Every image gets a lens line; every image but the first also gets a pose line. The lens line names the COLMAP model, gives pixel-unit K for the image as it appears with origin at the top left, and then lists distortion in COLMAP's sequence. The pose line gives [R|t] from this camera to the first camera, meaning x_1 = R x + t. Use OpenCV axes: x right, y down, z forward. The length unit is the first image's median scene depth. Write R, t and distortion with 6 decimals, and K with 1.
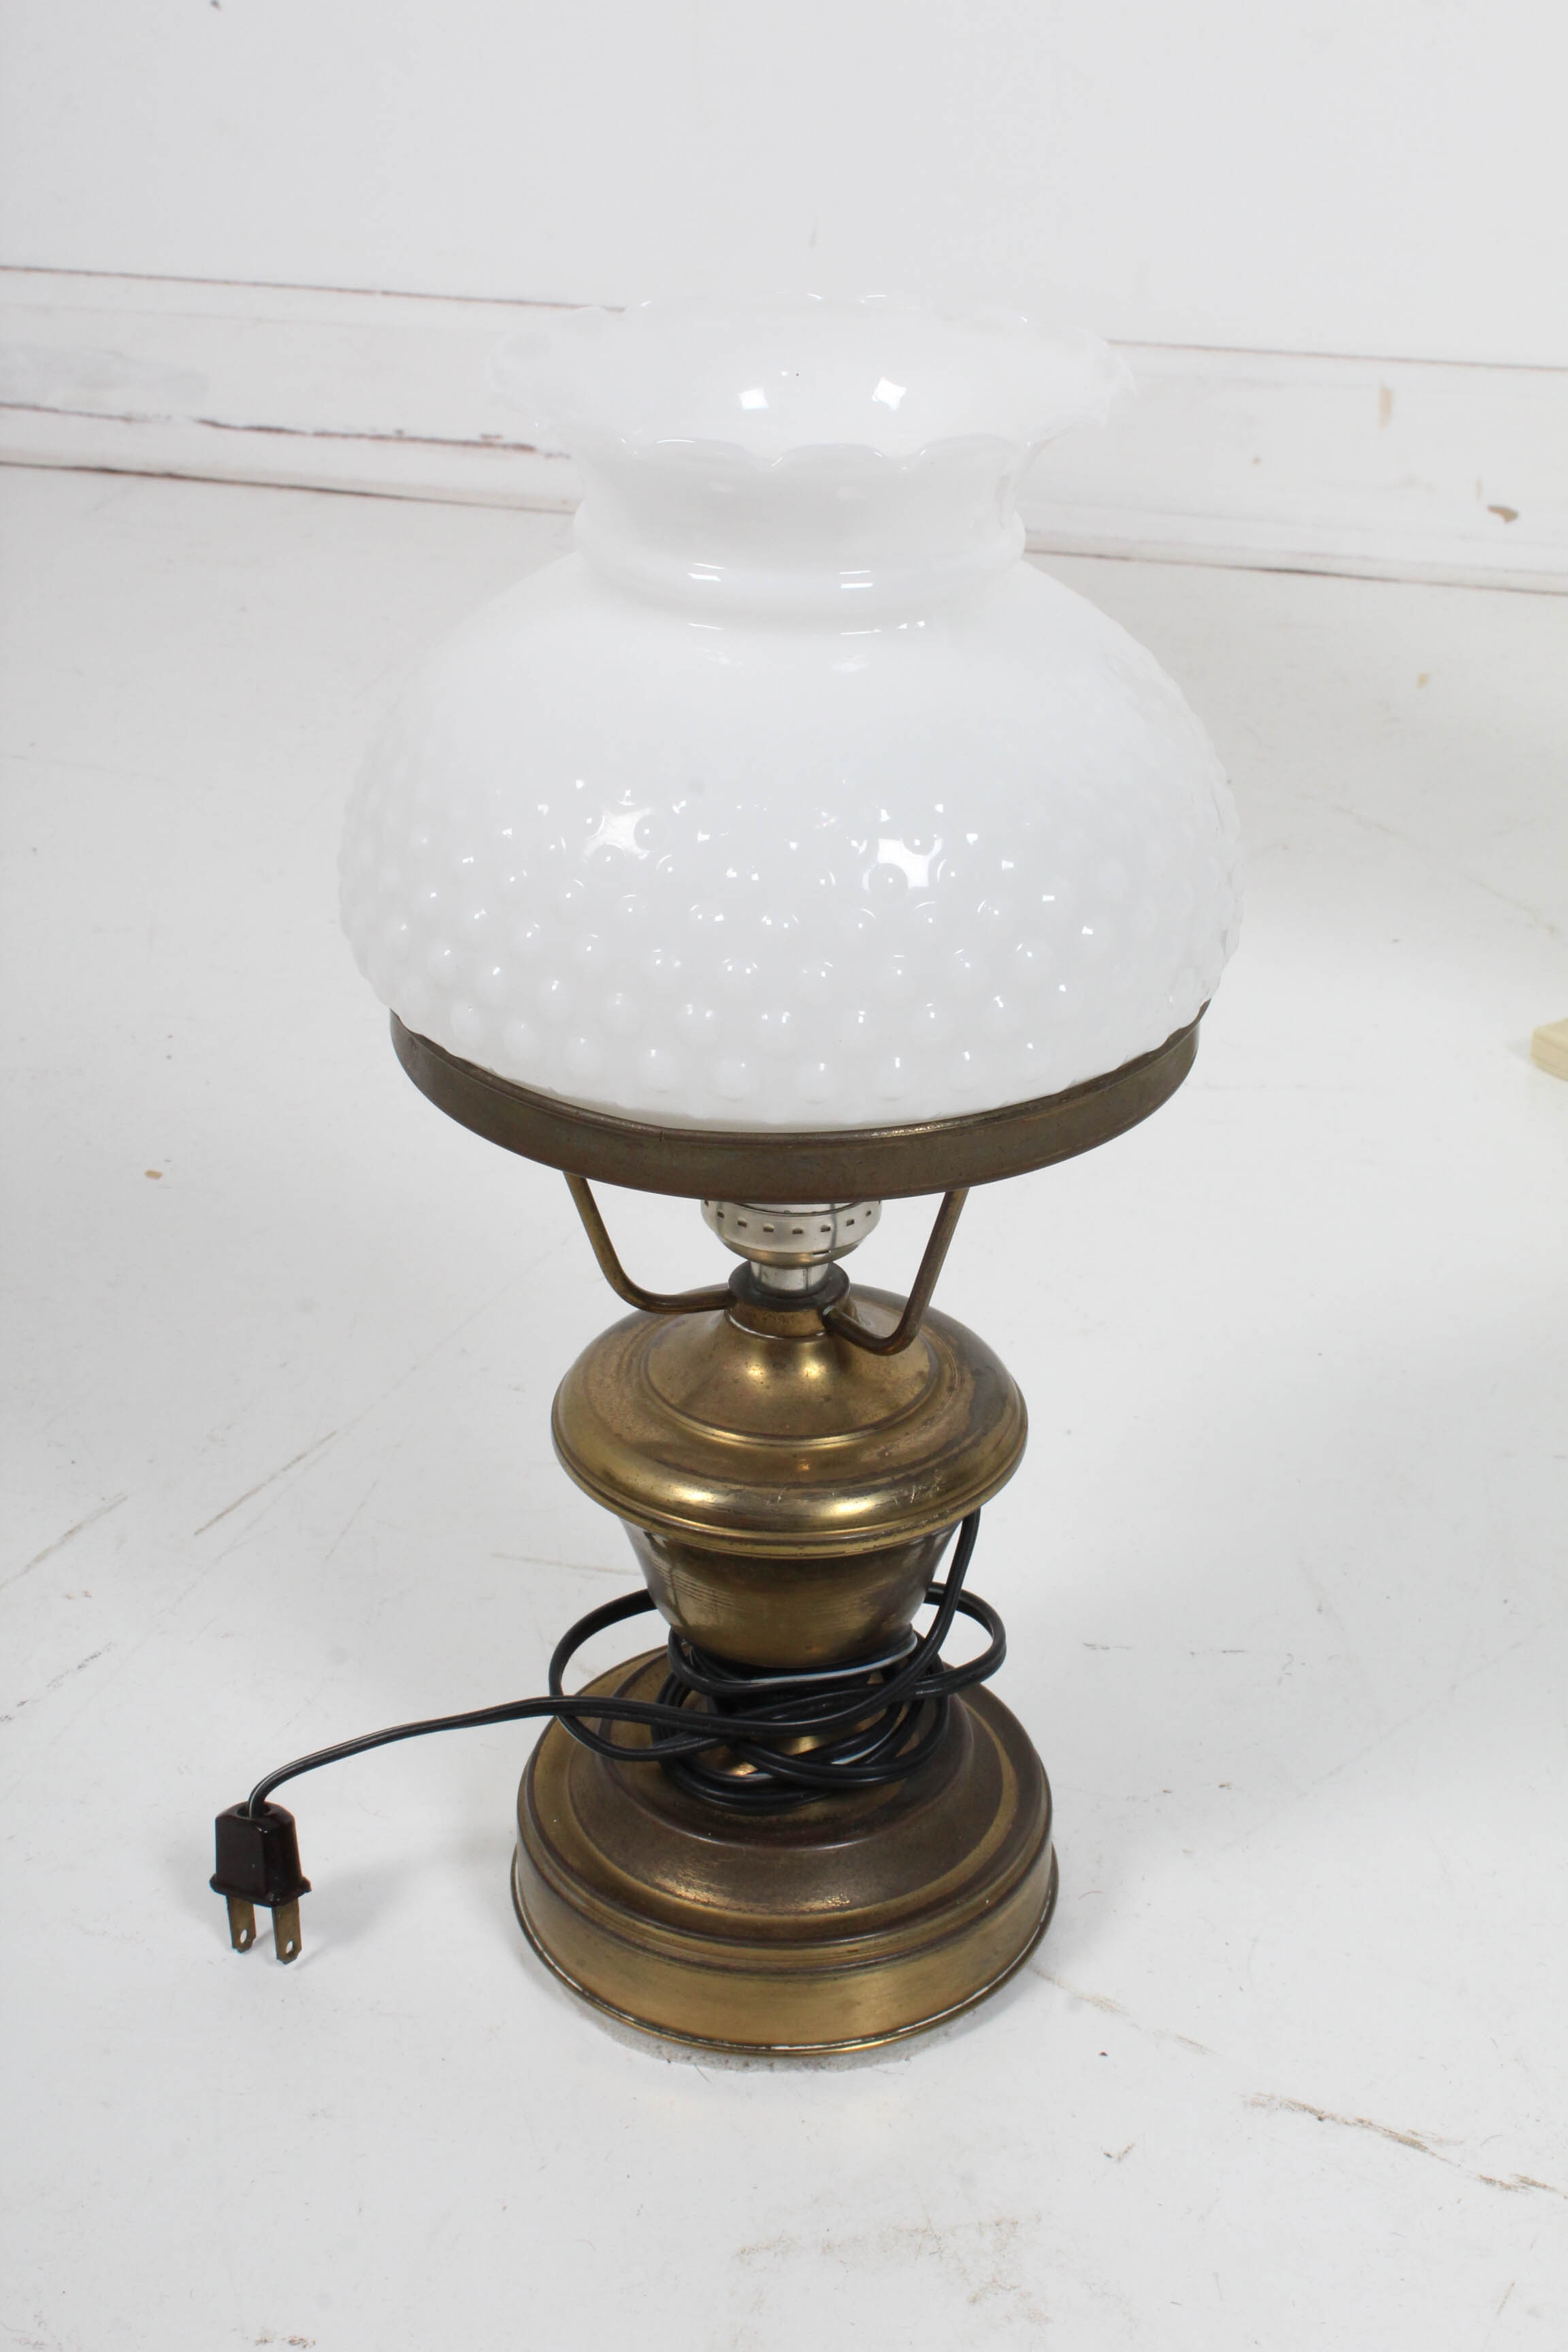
lens RADIAL K [[3546.0, 0, 784.0], [0, 3546.0, 1176.0], [0, 0, 1]] dist [0.004593, 0.000738]
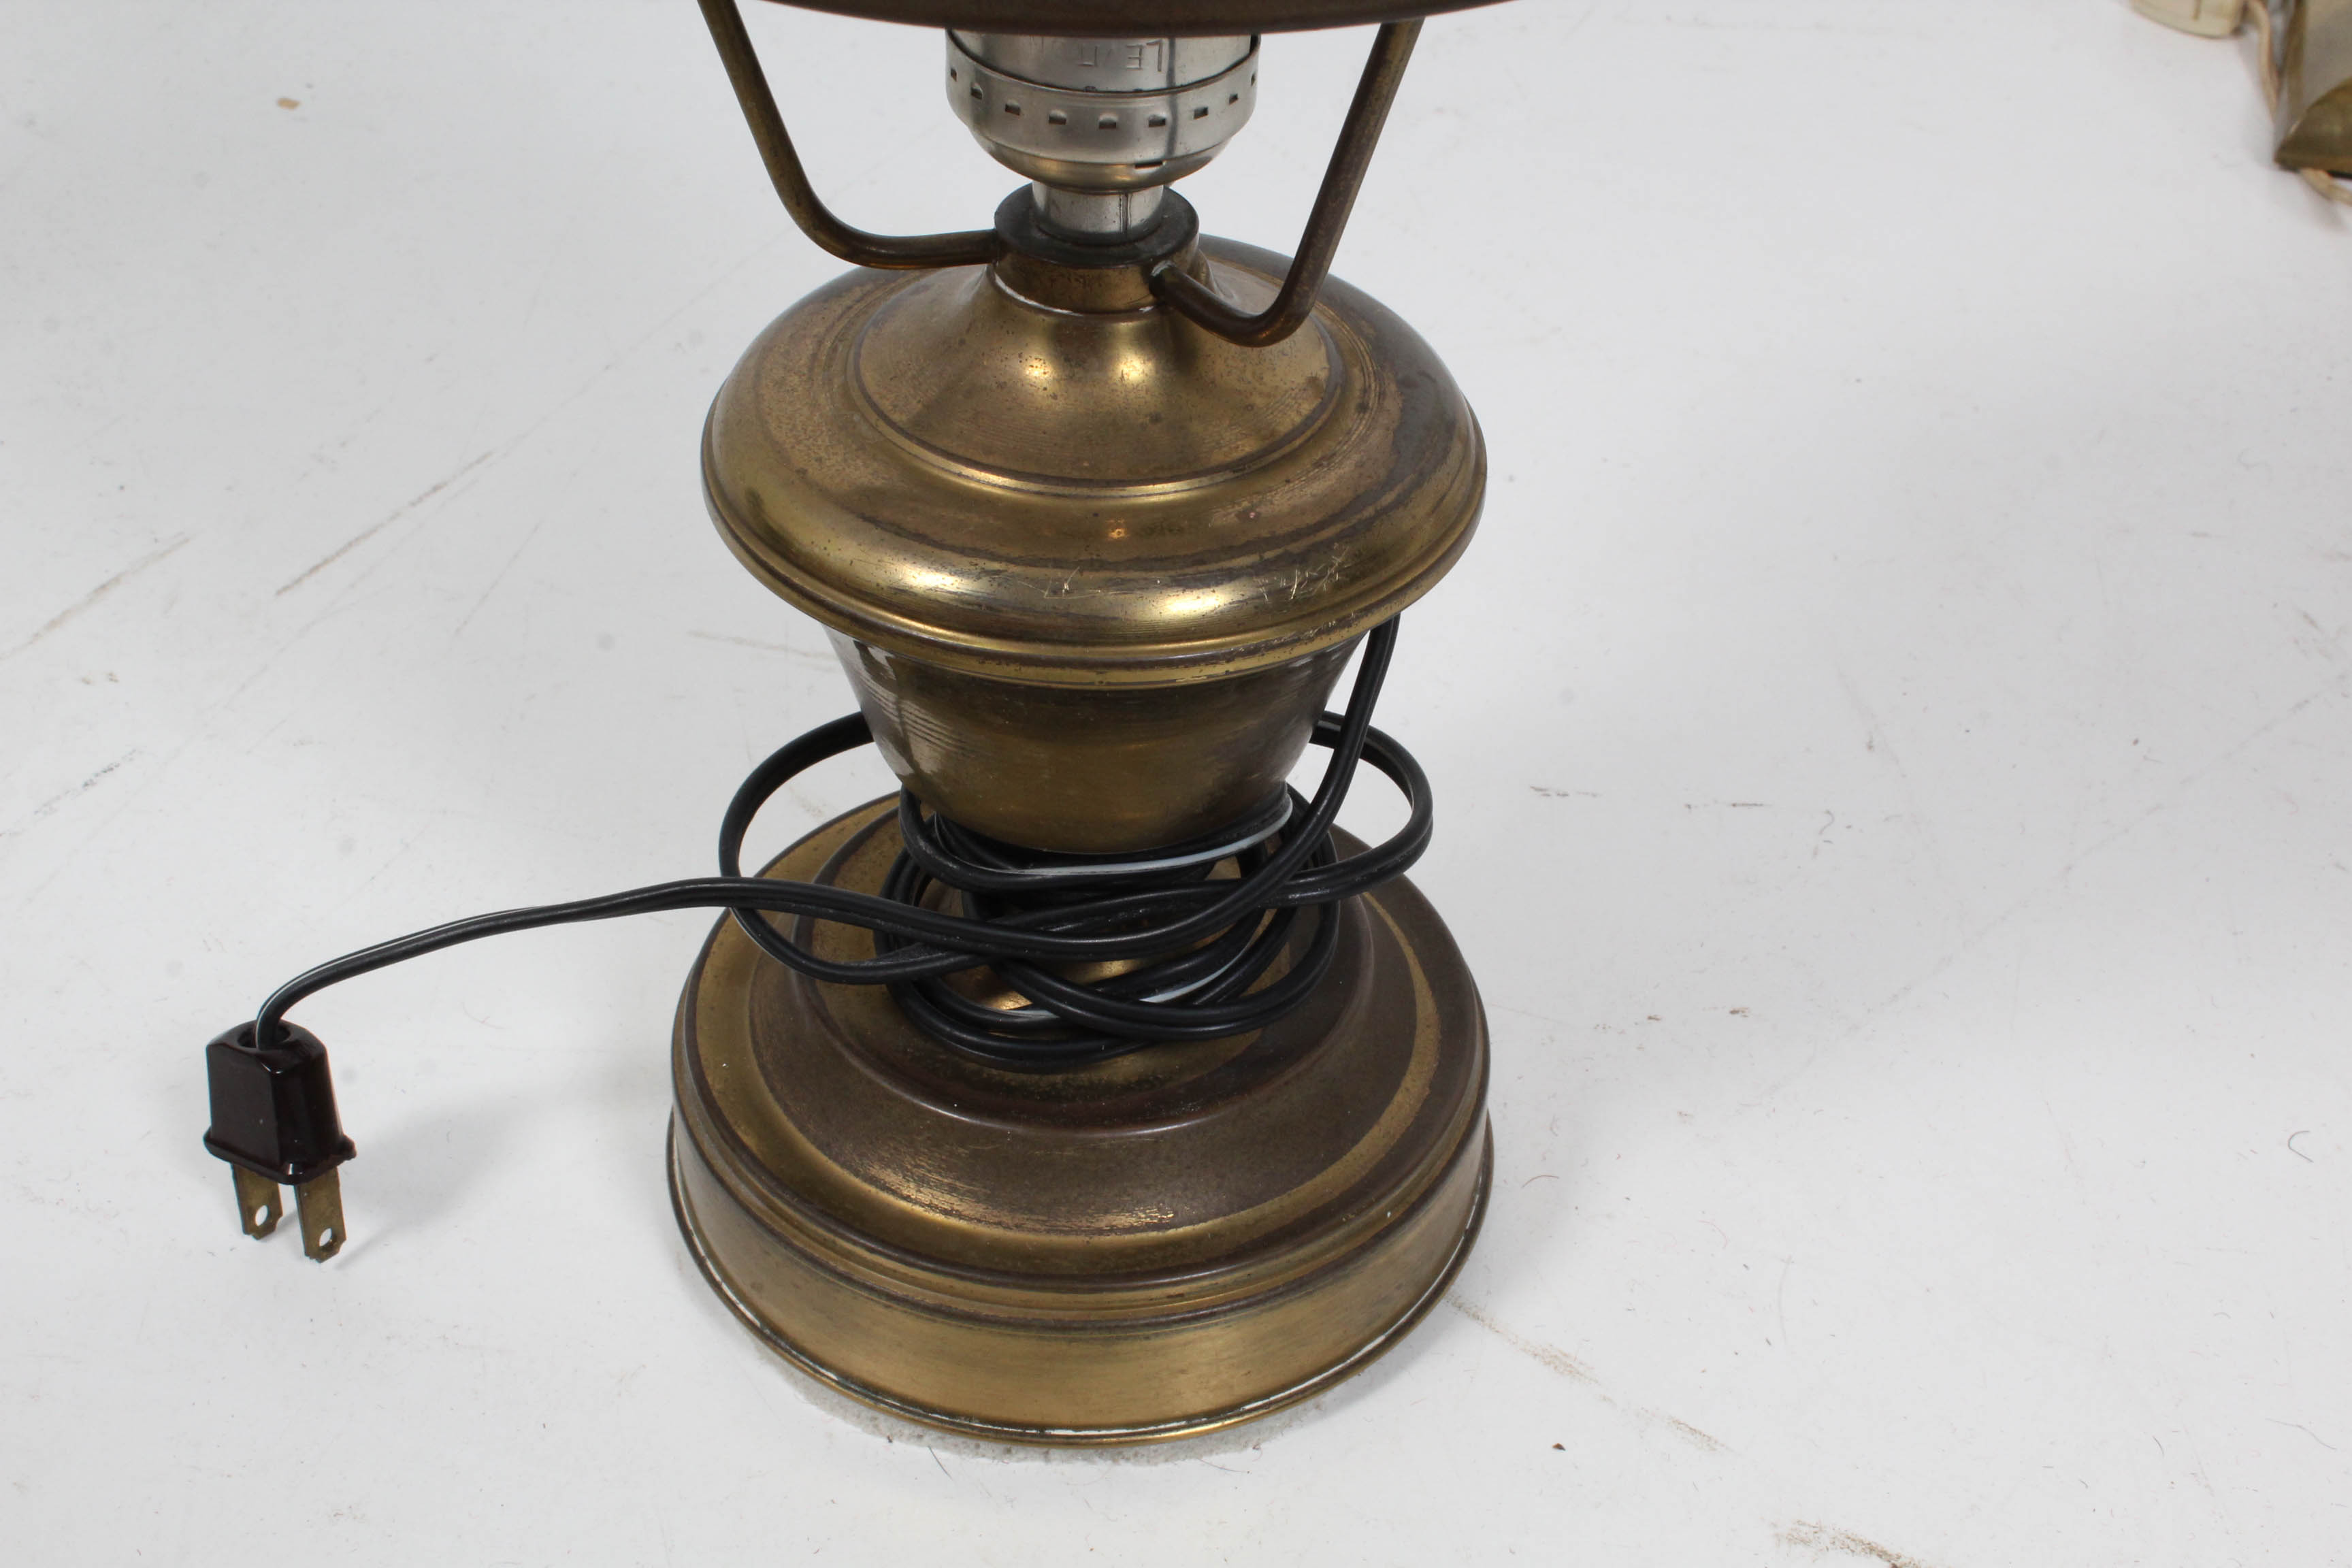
lens RADIAL K [[3425.2, 0, 1174.4], [0, 3425.2, 847.7], [0, 0, 1]] dist [-0.093268, 0.033368]
pose [[0.999665, 0.025074, 0.006471, 0.013016], [-0.025836, 0.982628, 0.183778, 0.027054], [-0.001750, -0.183884, 0.982946, 0.409019]]
